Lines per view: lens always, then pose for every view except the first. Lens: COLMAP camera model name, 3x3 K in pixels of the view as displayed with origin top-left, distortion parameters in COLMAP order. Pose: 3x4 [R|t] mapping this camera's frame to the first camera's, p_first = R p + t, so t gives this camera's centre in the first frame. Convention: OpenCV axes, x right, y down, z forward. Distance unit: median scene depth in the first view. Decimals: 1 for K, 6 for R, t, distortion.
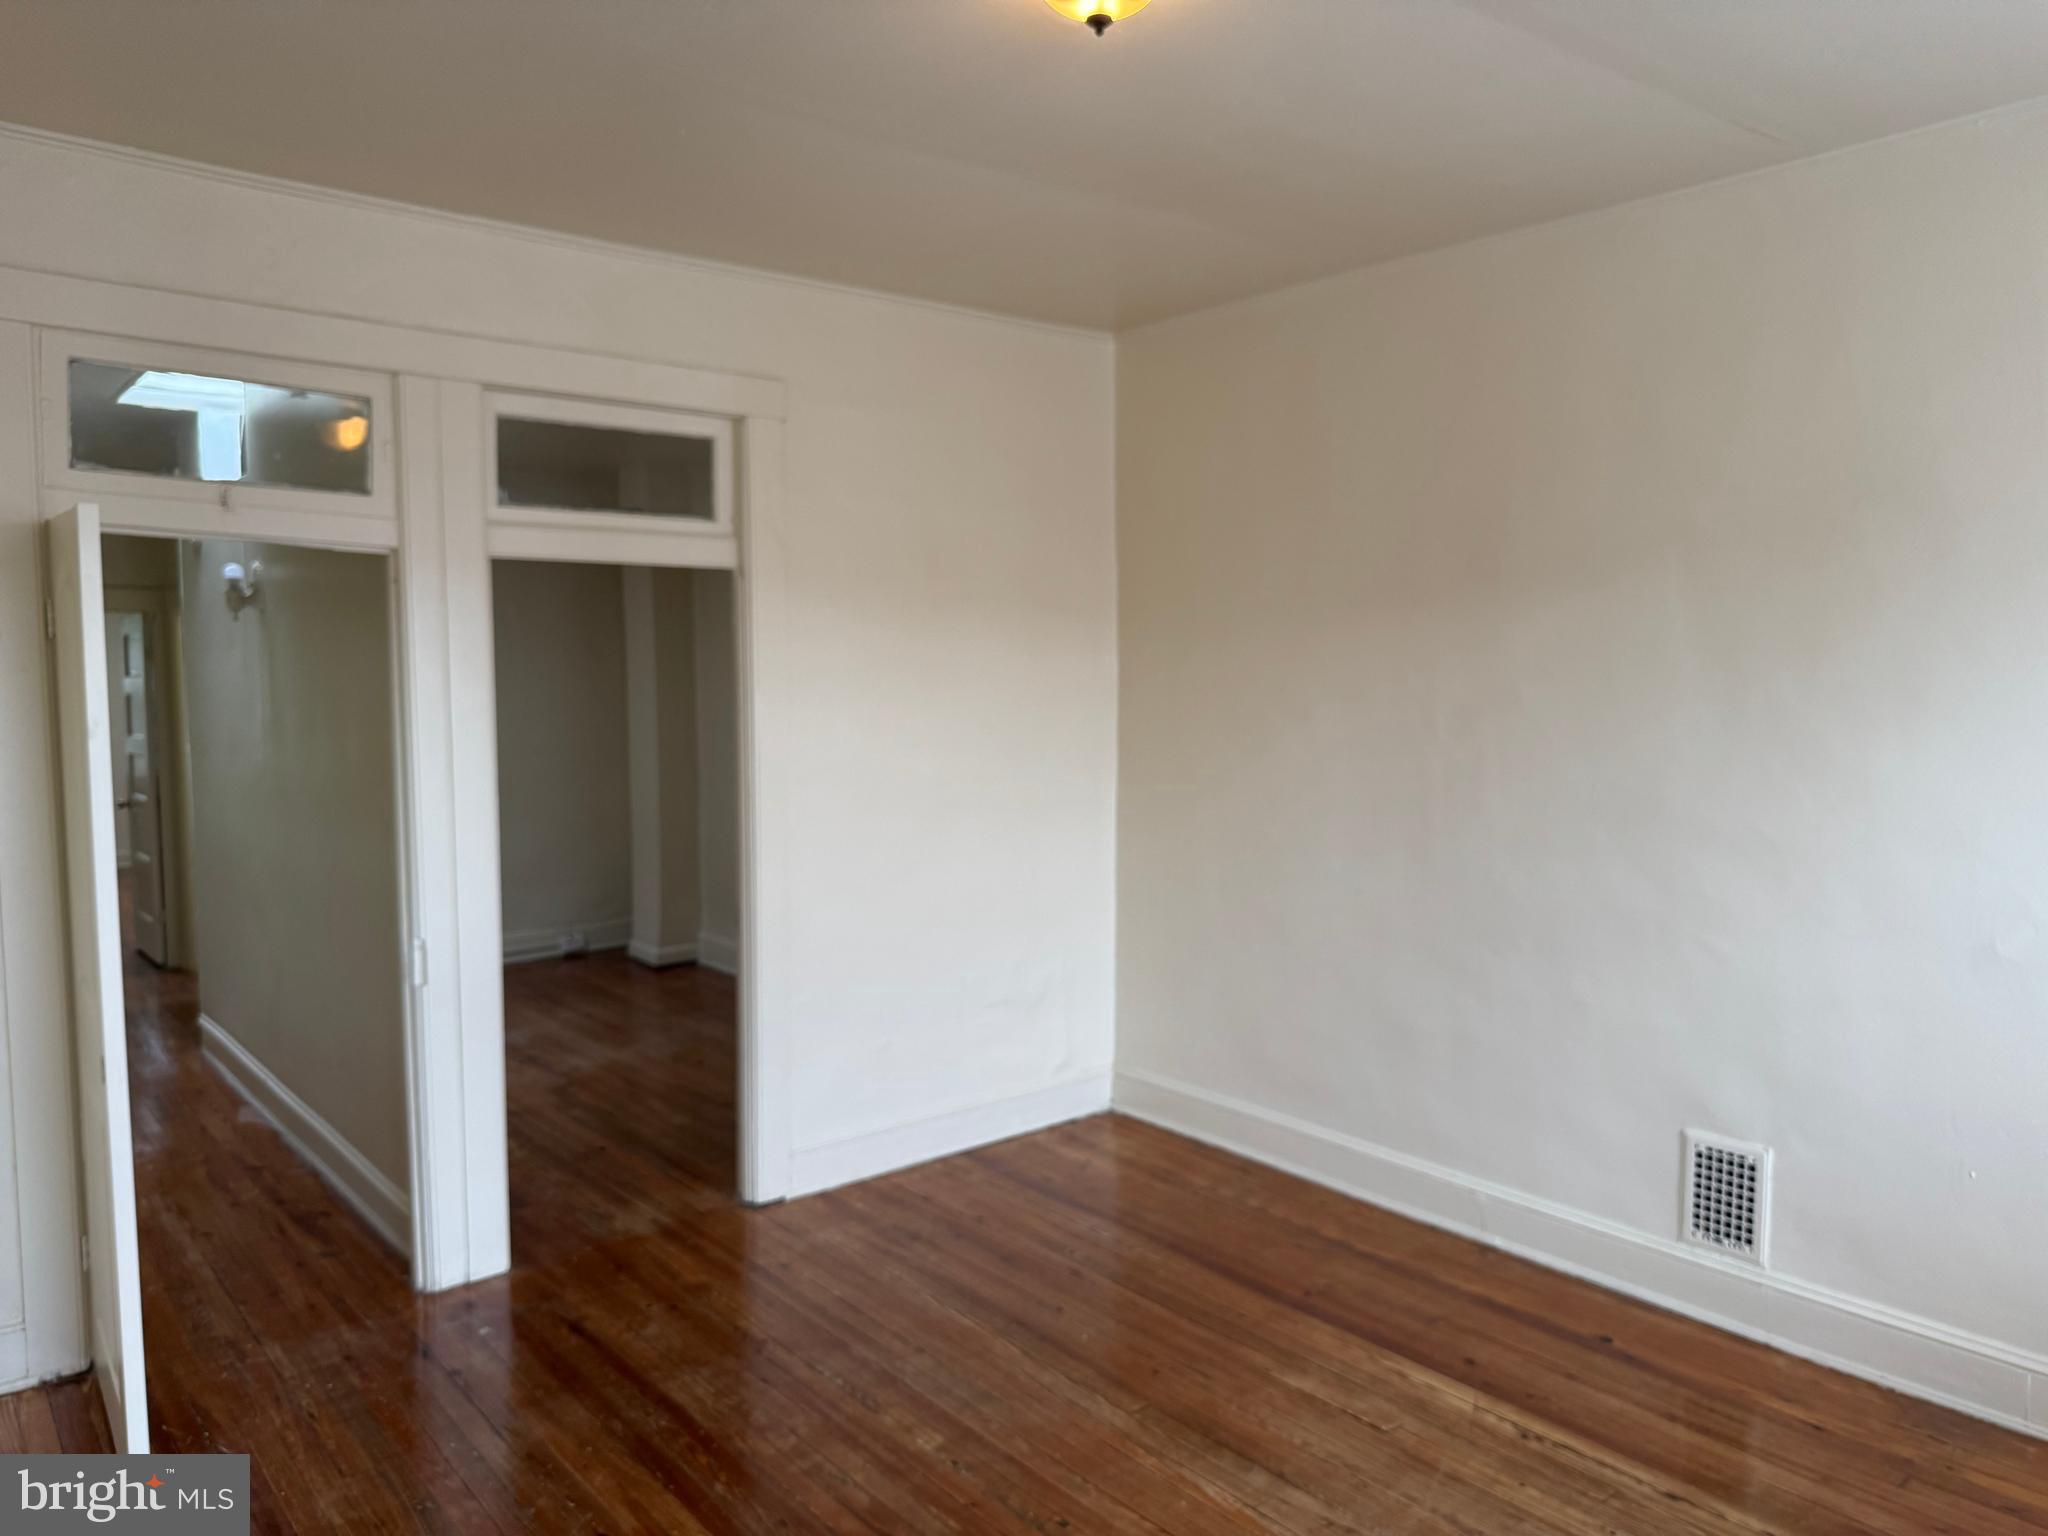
lens RADIAL K [[1456.2, 0, 1024.0], [0, 1456.2, 768.0], [0, 0, 1]] dist [0.105688, -0.145969]
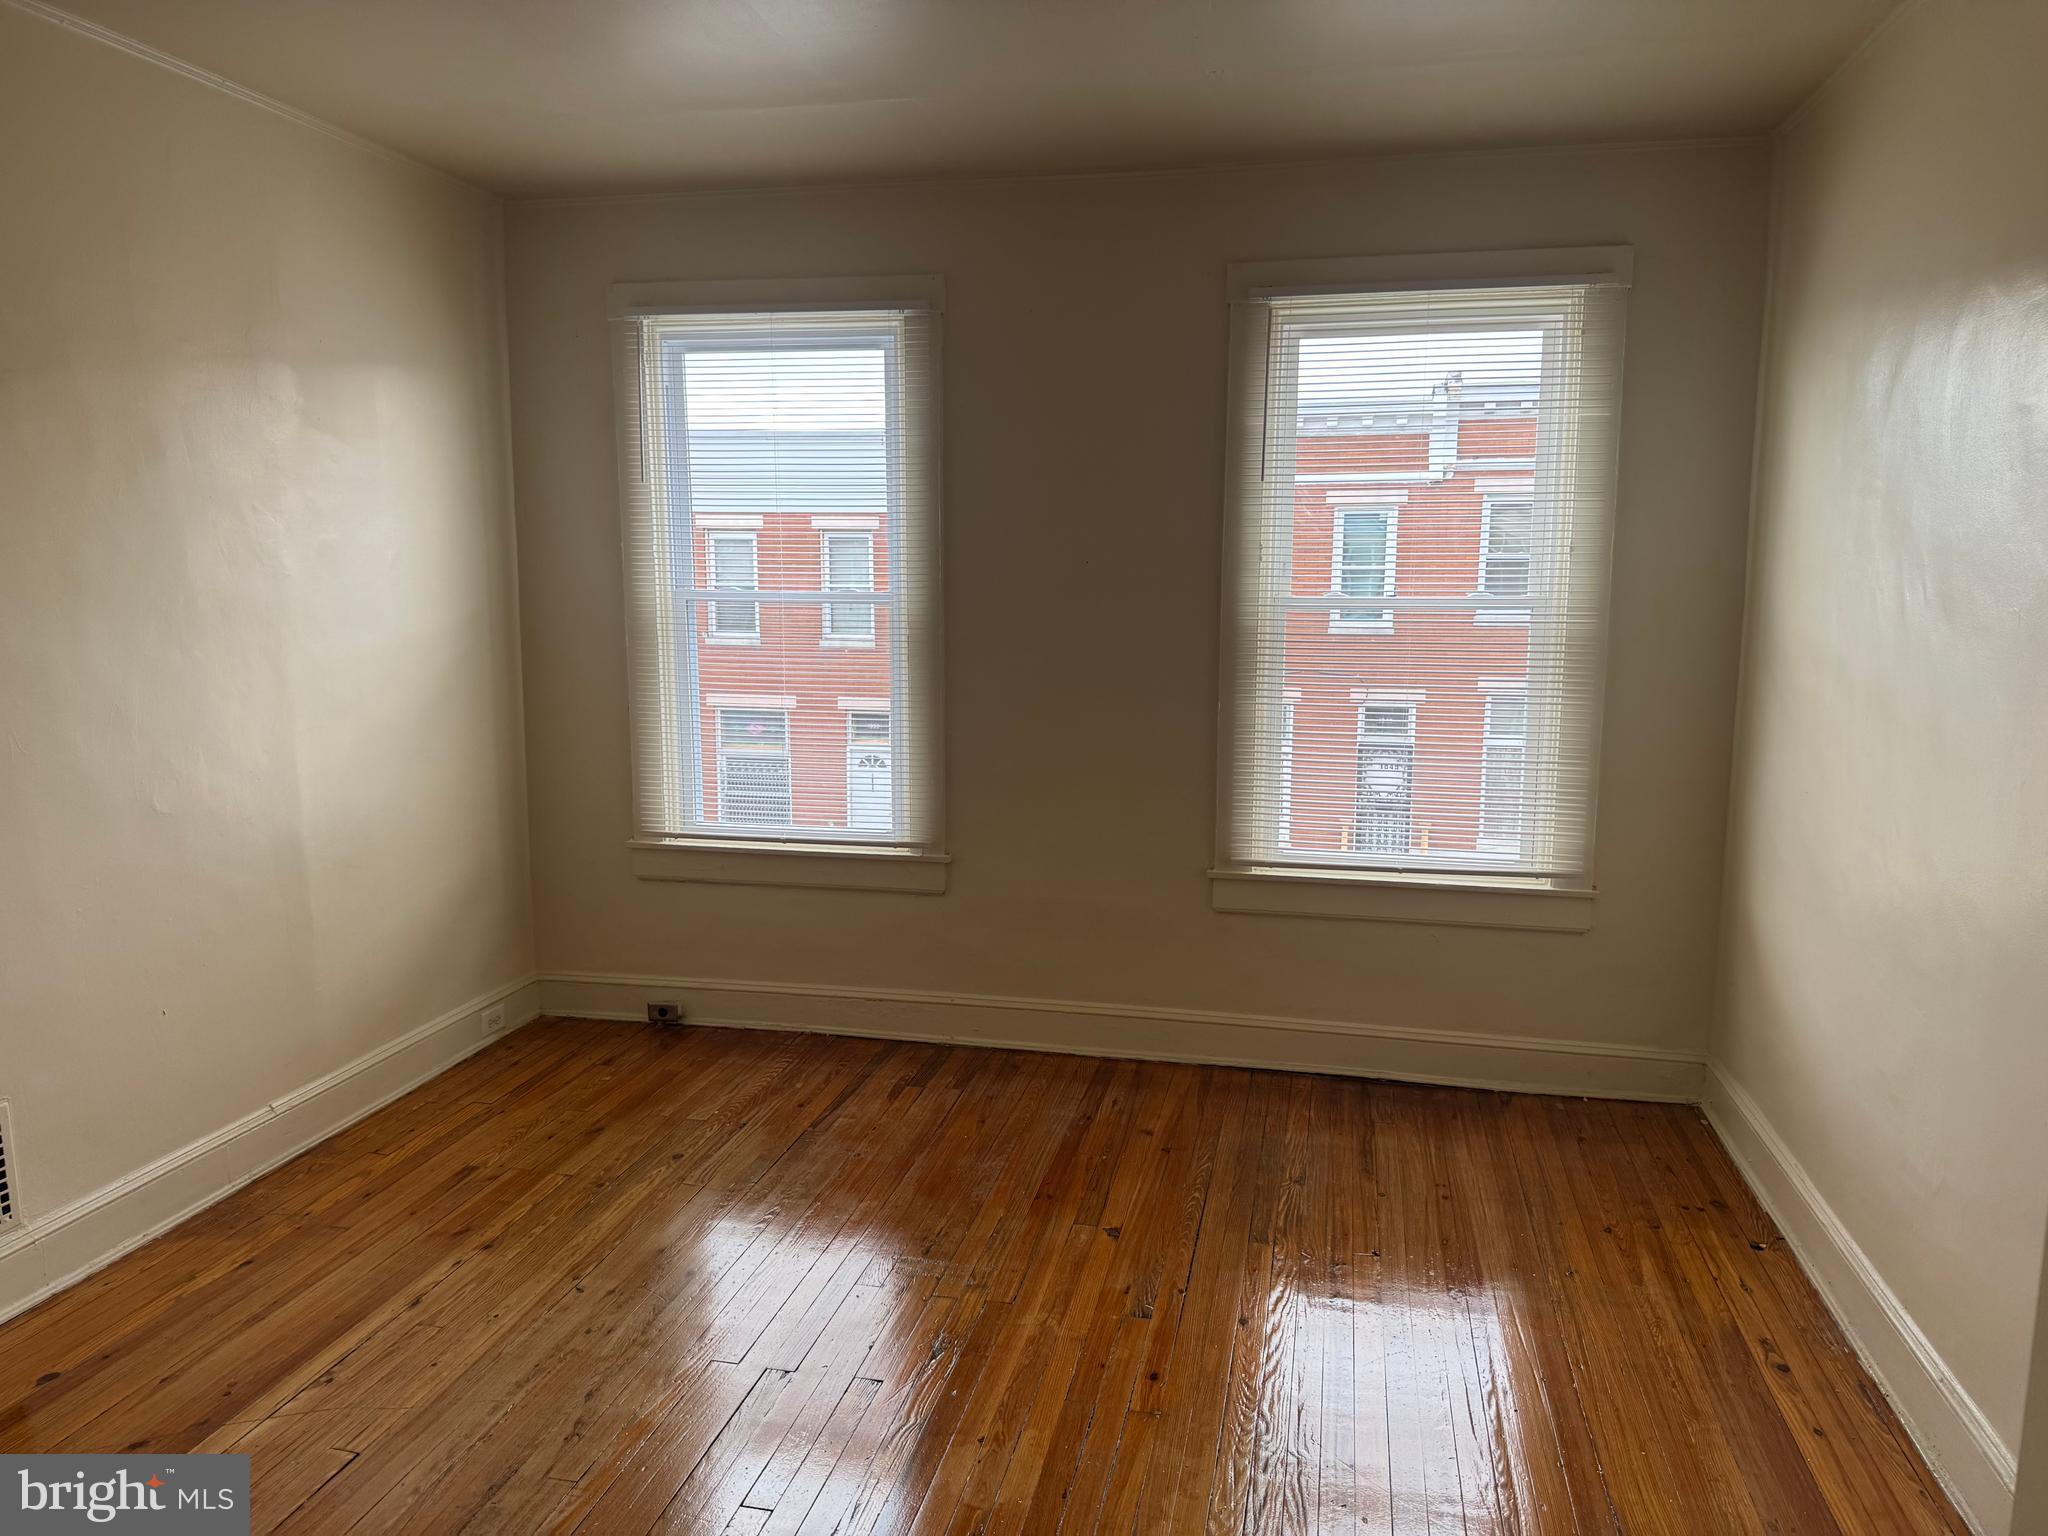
lens RADIAL K [[1456.2, 0, 1024.0], [0, 1456.2, 768.0], [0, 0, 1]] dist [0.105688, -0.145969]
pose [[-0.612905, -0.115241, 0.781707, -0.623185], [0.060023, 0.979658, 0.191485, -0.083522], [-0.787873, 0.164283, -0.593521, 1.146365]]
